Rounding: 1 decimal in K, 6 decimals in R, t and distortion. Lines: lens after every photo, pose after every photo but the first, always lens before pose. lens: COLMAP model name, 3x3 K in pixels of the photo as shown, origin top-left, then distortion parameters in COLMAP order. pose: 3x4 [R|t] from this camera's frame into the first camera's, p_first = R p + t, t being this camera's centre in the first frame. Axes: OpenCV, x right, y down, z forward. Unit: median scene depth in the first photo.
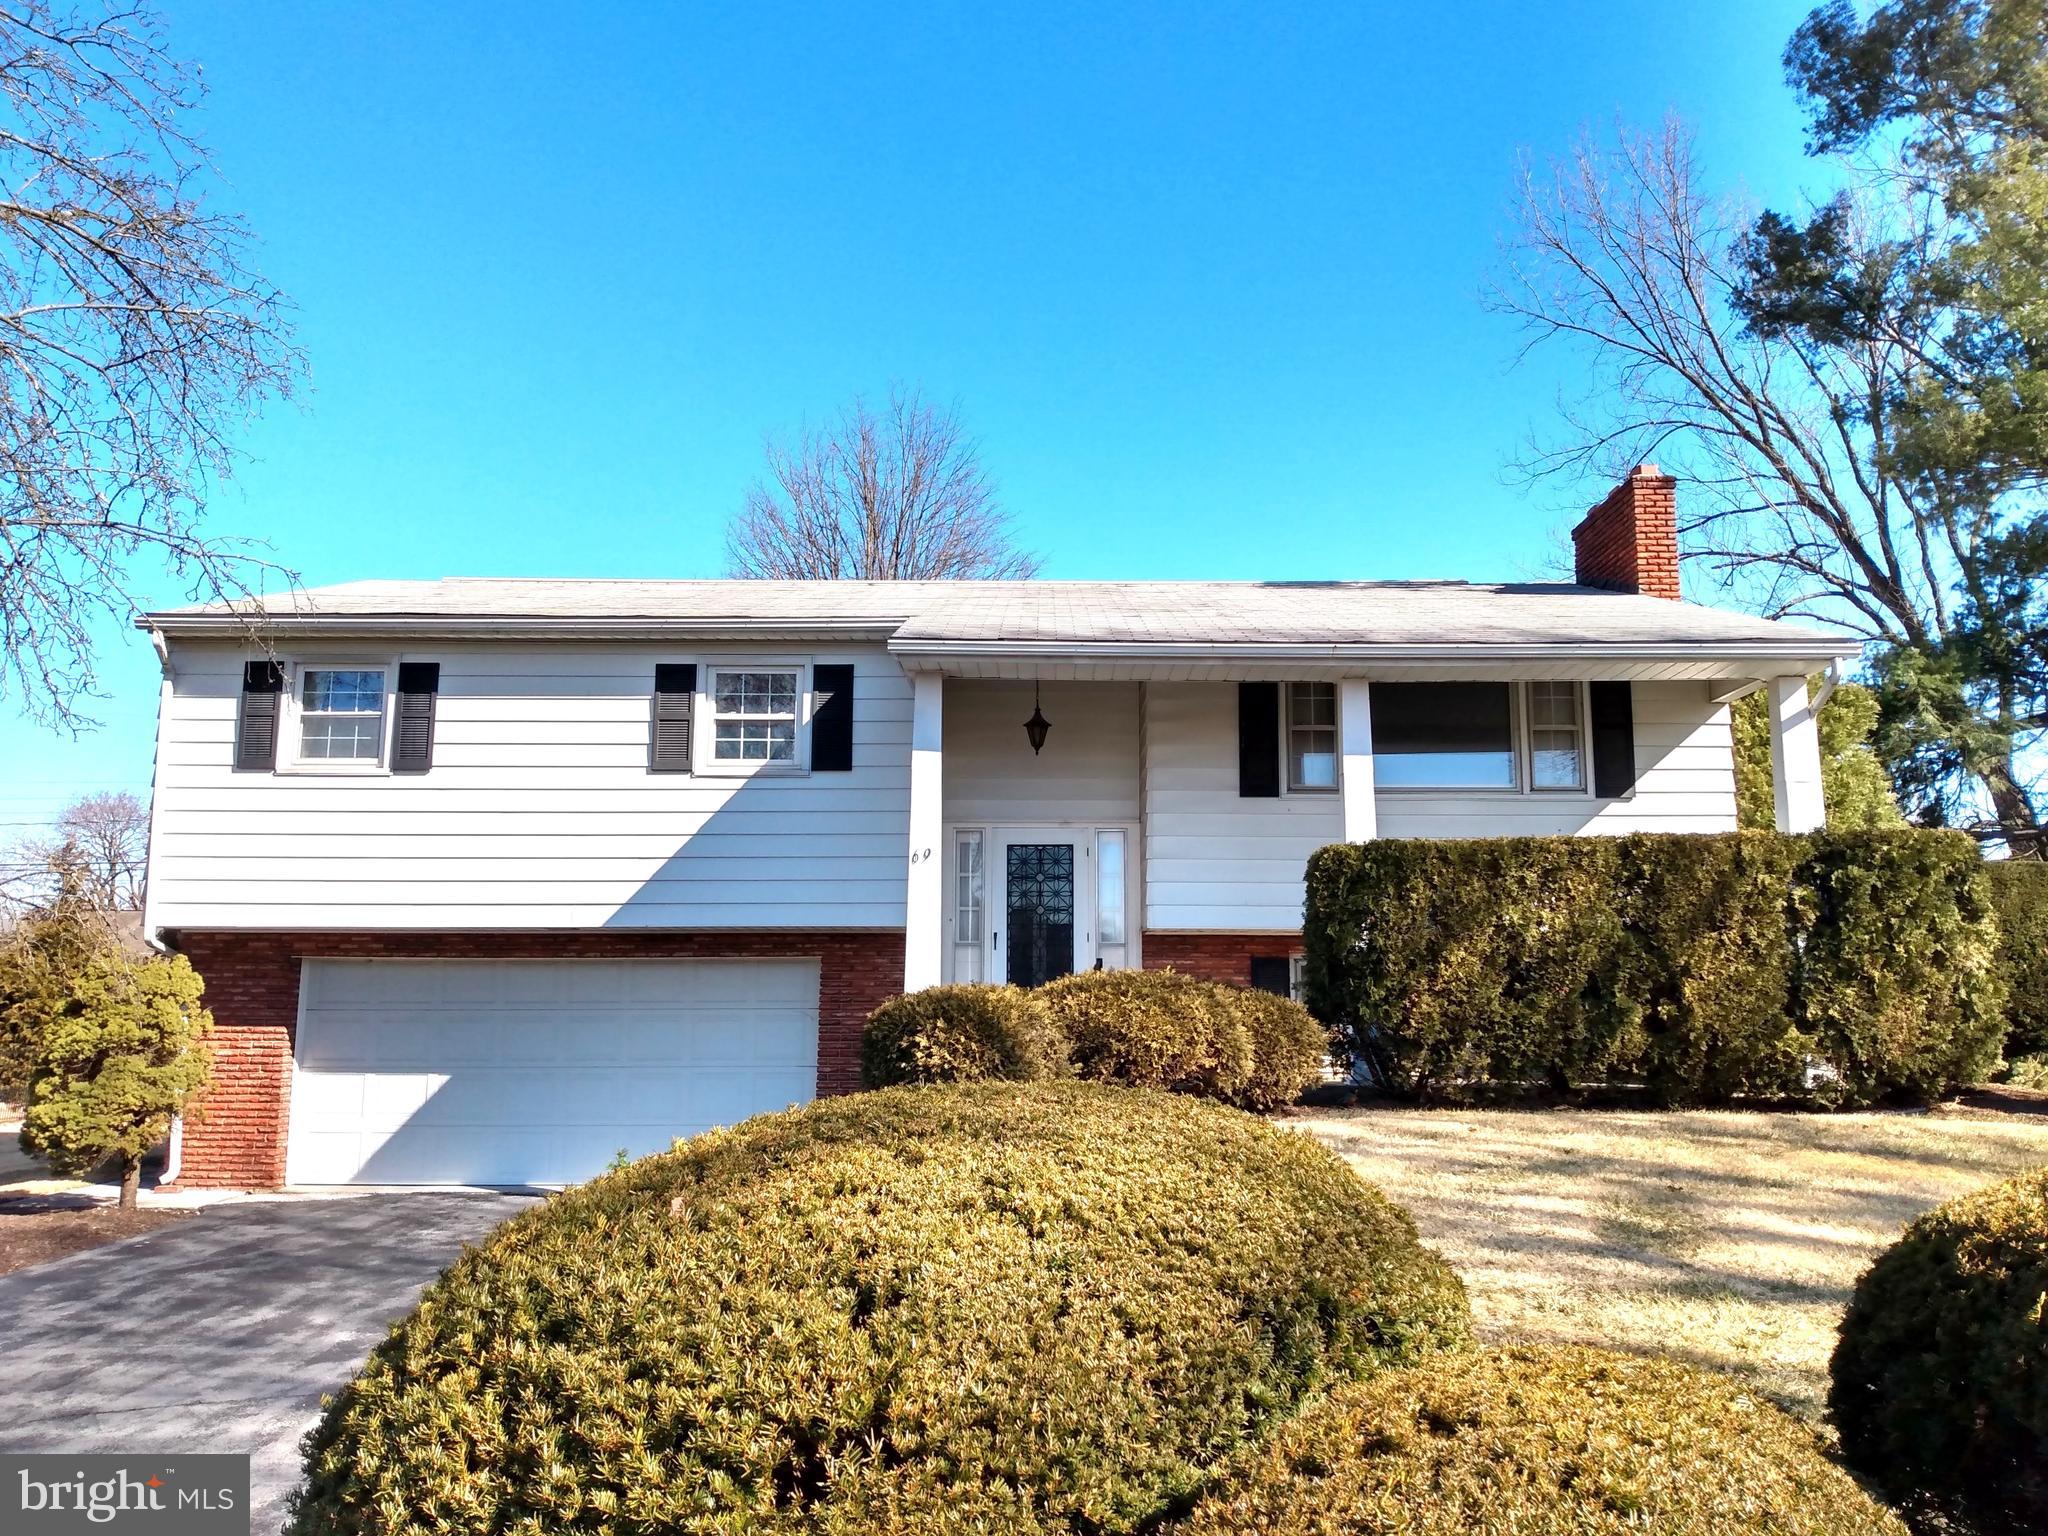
lens RADIAL K [[1569.9, 0, 1024.0], [0, 1569.9, 768.0], [0, 0, 1]] dist [0.132433, -0.253129]
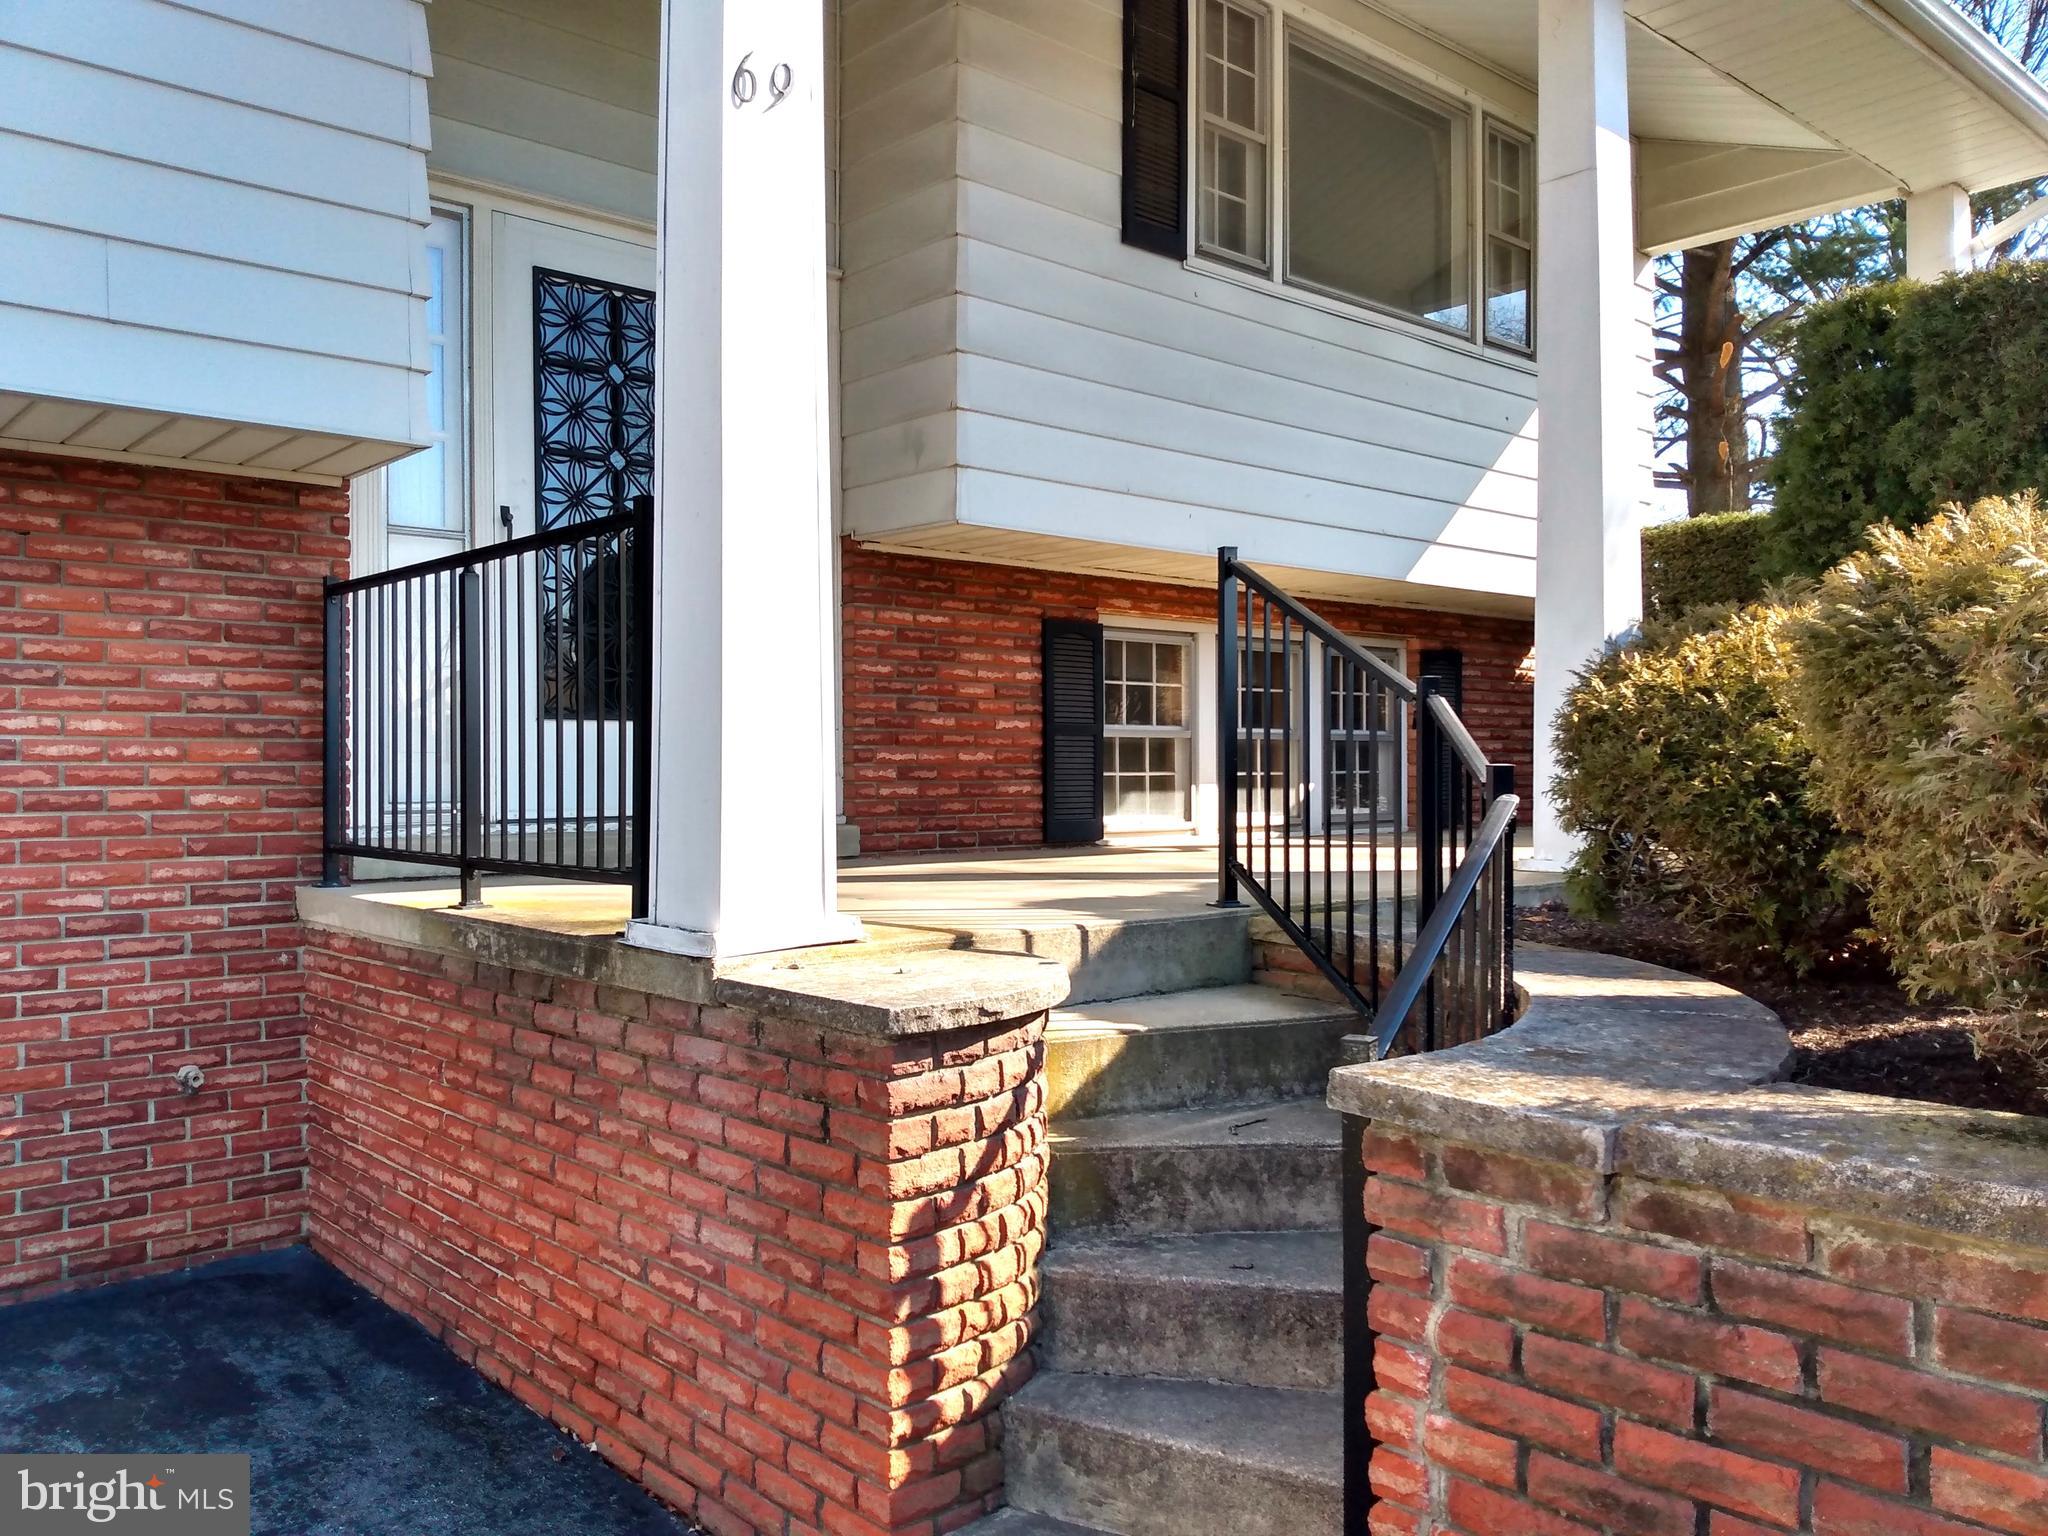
lens RADIAL K [[1569.9, 0, 1024.0], [0, 1569.9, 768.0], [0, 0, 1]] dist [0.132433, -0.253129]
pose [[0.737007, -0.007113, 0.675847, -0.181544], [-0.094529, 0.989032, 0.113492, 0.114705], [-0.669242, -0.147531, 0.728251, 0.667502]]
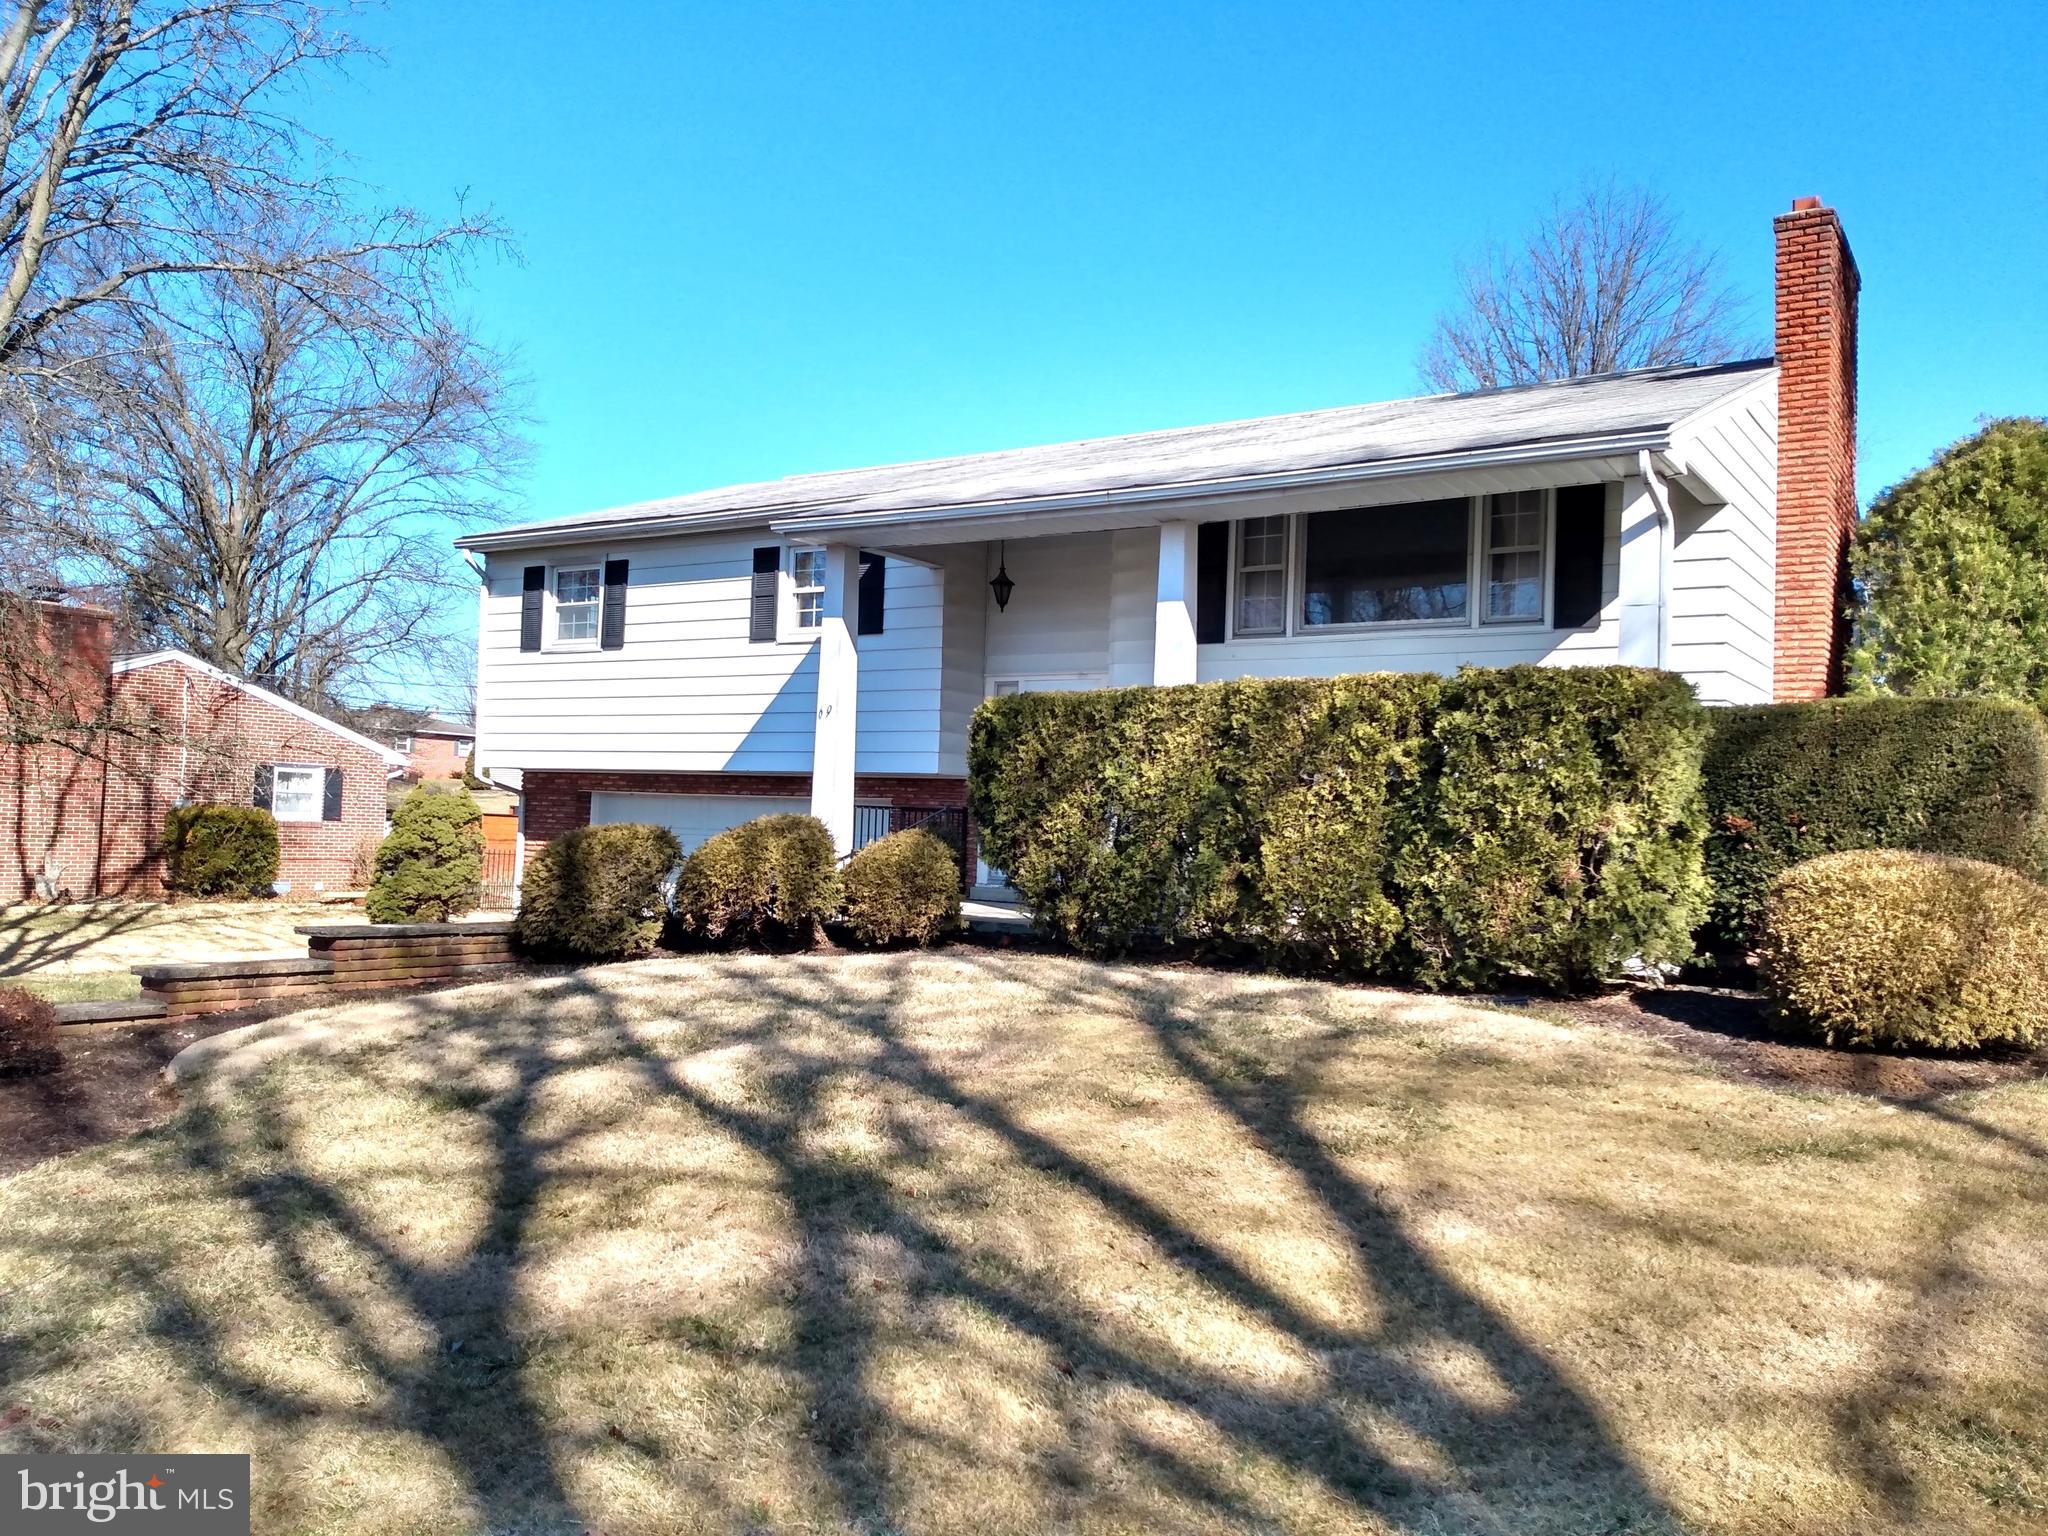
lens RADIAL K [[1569.9, 0, 1024.0], [0, 1569.9, 768.0], [0, 0, 1]] dist [0.132433, -0.253129]
pose [[0.835389, 0.006320, -0.549623, 0.583768], [0.050389, 0.994843, 0.088026, 0.003396], [0.547345, -0.101231, 0.830762, 0.120702]]
